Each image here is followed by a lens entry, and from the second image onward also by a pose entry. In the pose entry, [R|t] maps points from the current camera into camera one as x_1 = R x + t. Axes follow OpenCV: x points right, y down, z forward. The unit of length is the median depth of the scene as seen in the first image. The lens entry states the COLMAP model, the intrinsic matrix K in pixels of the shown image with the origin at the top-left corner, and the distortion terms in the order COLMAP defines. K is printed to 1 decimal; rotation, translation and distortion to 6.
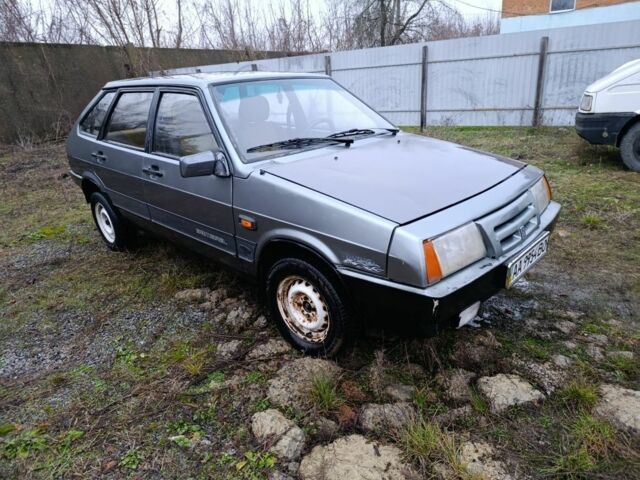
lens RADIAL K [[451.6, 0, 319.1], [0, 451.6, 240.9], [0, 0, 1]] dist [-0.007015, -0.001691]
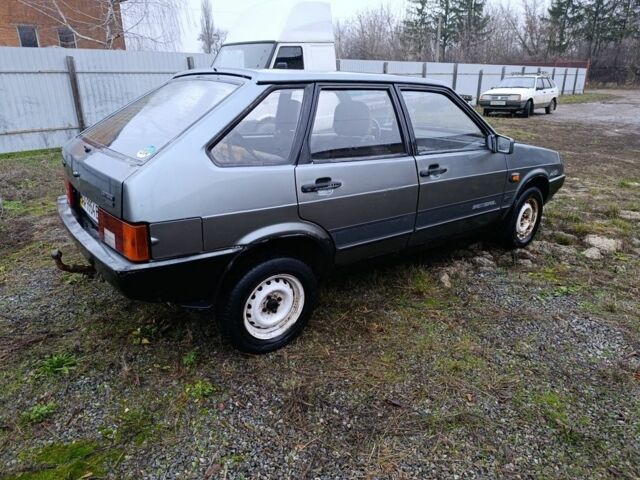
lens RADIAL K [[451.6, 0, 319.3], [0, 451.6, 239.6], [0, 0, 1]] dist [-0.007015, -0.001691]
pose [[0.131823, -0.271691, 0.953314, -0.460362], [0.336123, 0.916983, 0.214858, -0.103813], [-0.932547, 0.292107, 0.212201, 0.372736]]
